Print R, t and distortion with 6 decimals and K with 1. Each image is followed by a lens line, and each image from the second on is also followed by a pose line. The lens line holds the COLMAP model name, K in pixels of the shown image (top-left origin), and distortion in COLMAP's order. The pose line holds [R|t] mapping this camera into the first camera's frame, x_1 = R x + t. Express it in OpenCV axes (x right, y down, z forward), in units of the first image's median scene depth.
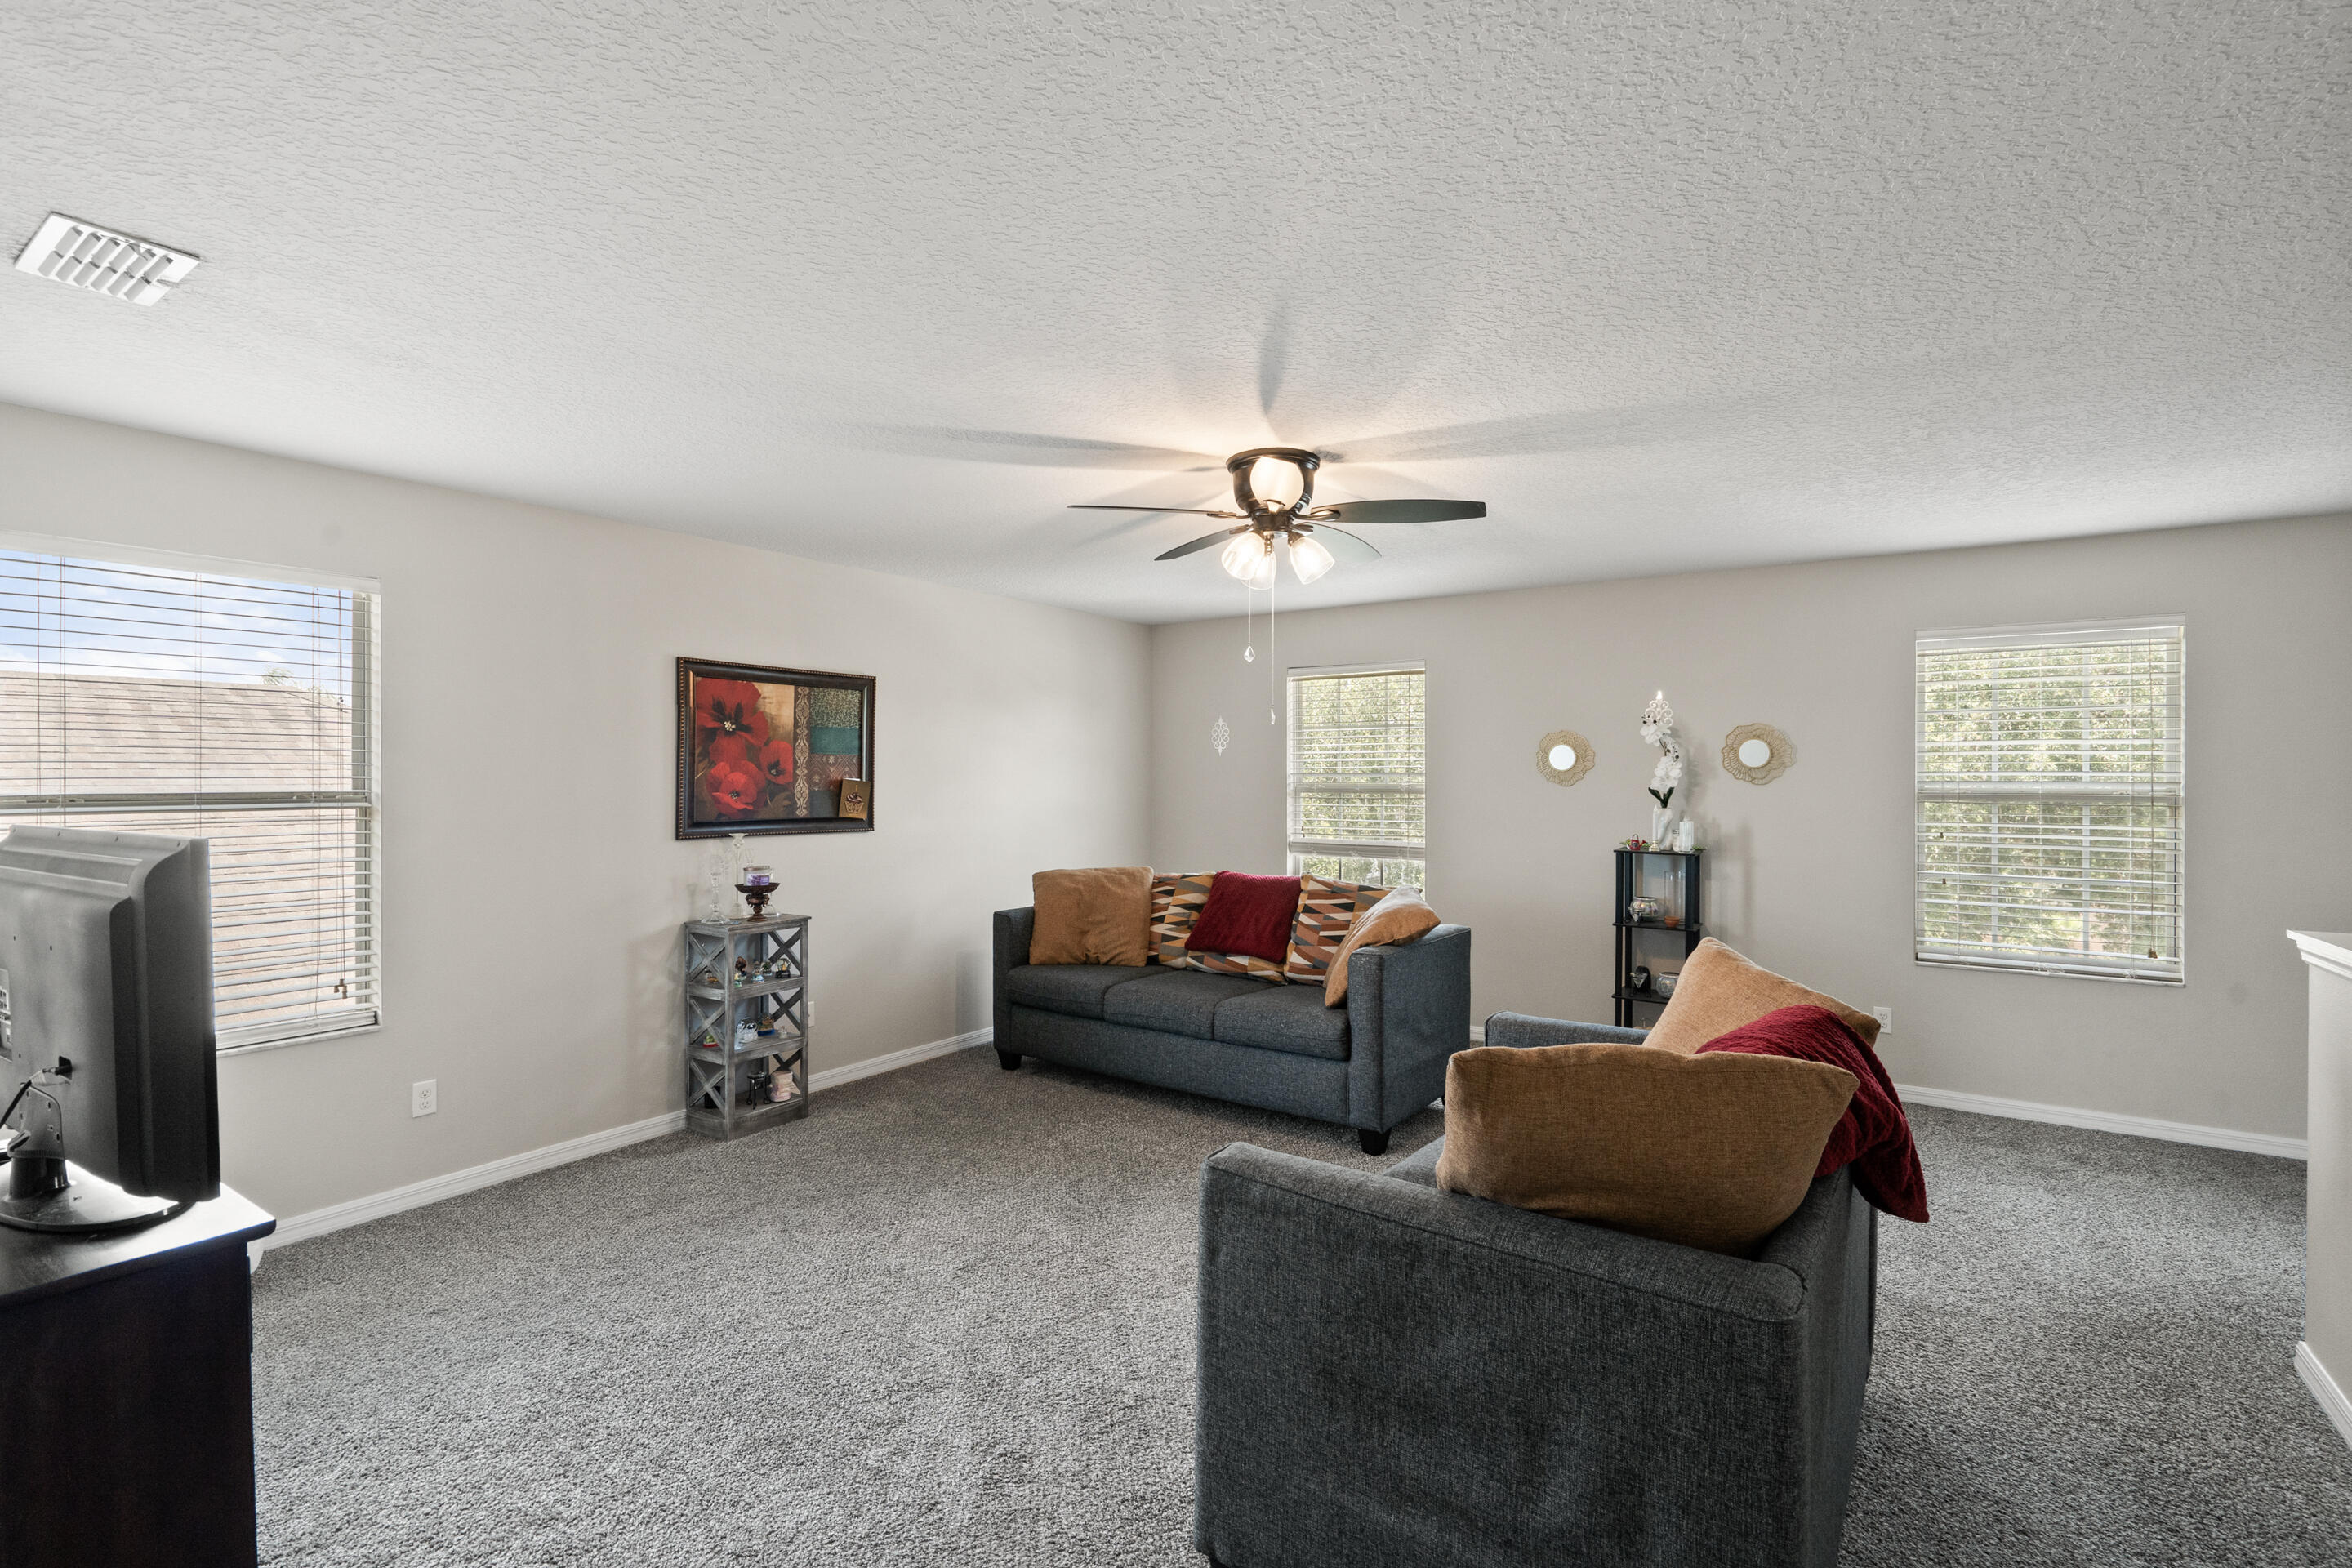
lens RADIAL K [[1076.4, 0, 1167.6], [0, 1076.4, 784.7], [0, 0, 1]] dist [-0.009000, 0.004368]
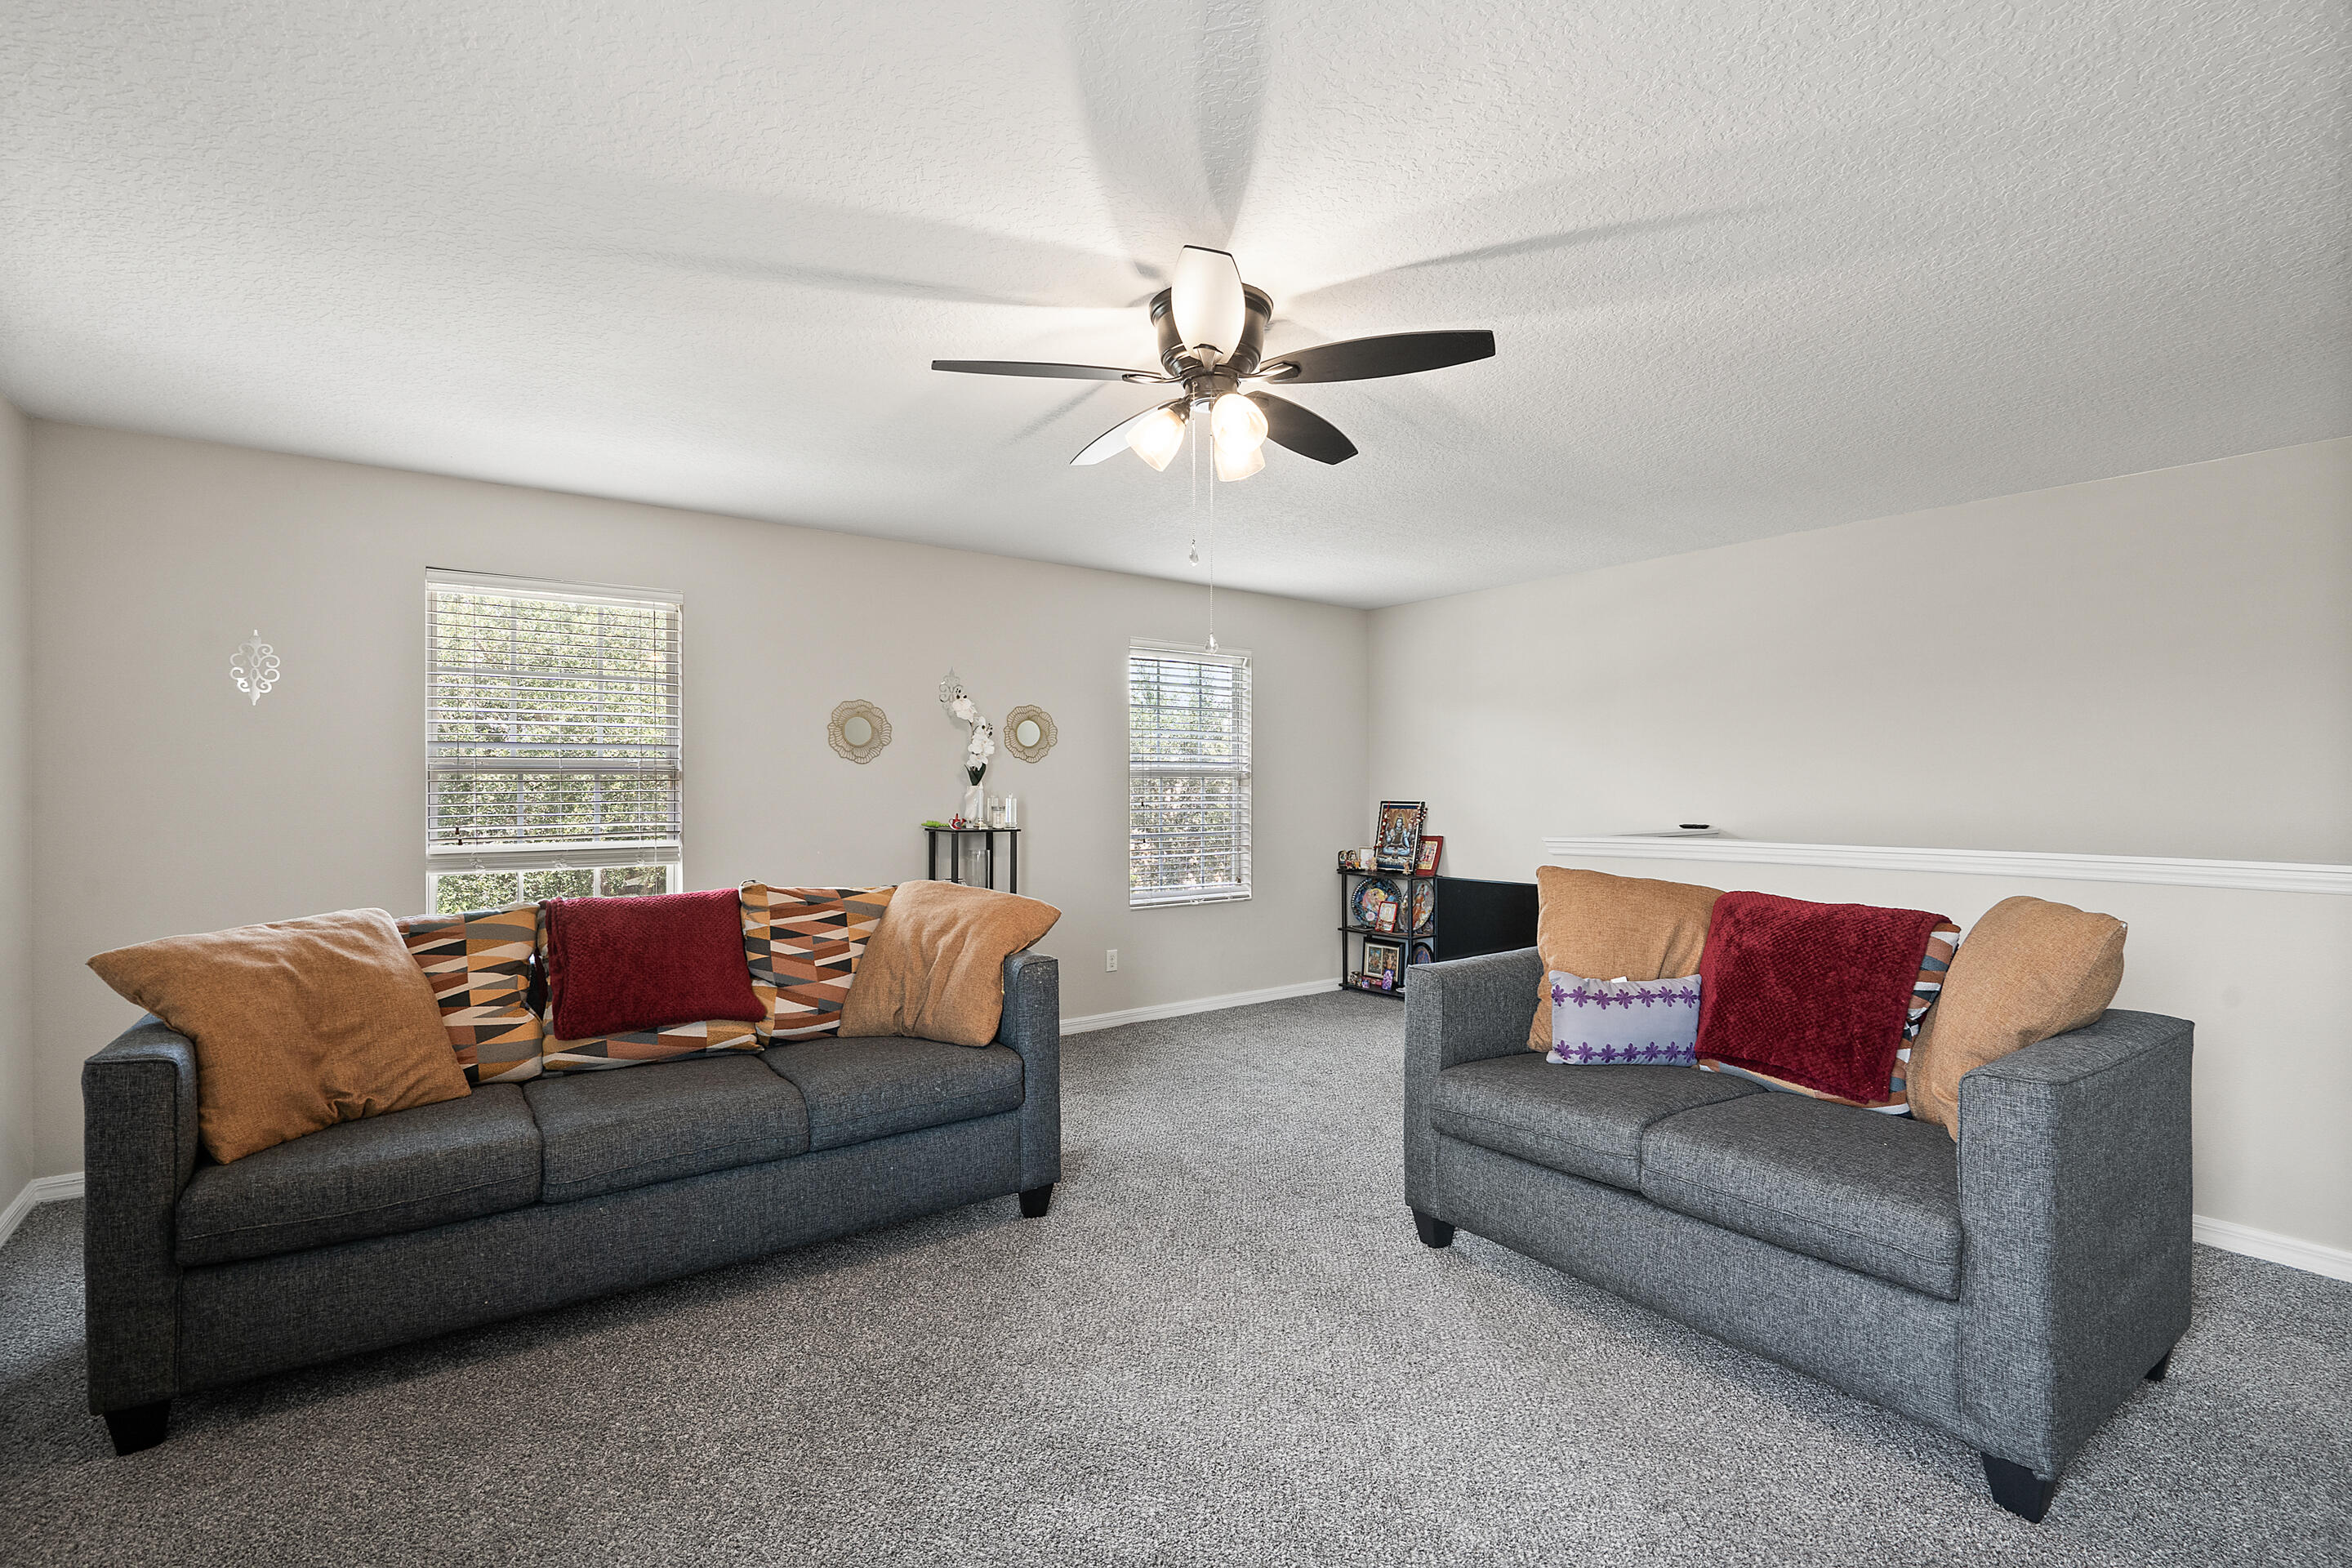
lens RADIAL K [[1076.4, 0, 1168.2], [0, 1076.4, 791.2], [0, 0, 1]] dist [-0.009000, 0.004368]
pose [[0.309086, -0.007871, 0.951002, -0.425620], [0.009920, 0.999938, 0.005052, 0.024550], [-0.950982, 0.007873, 0.309145, 0.538293]]
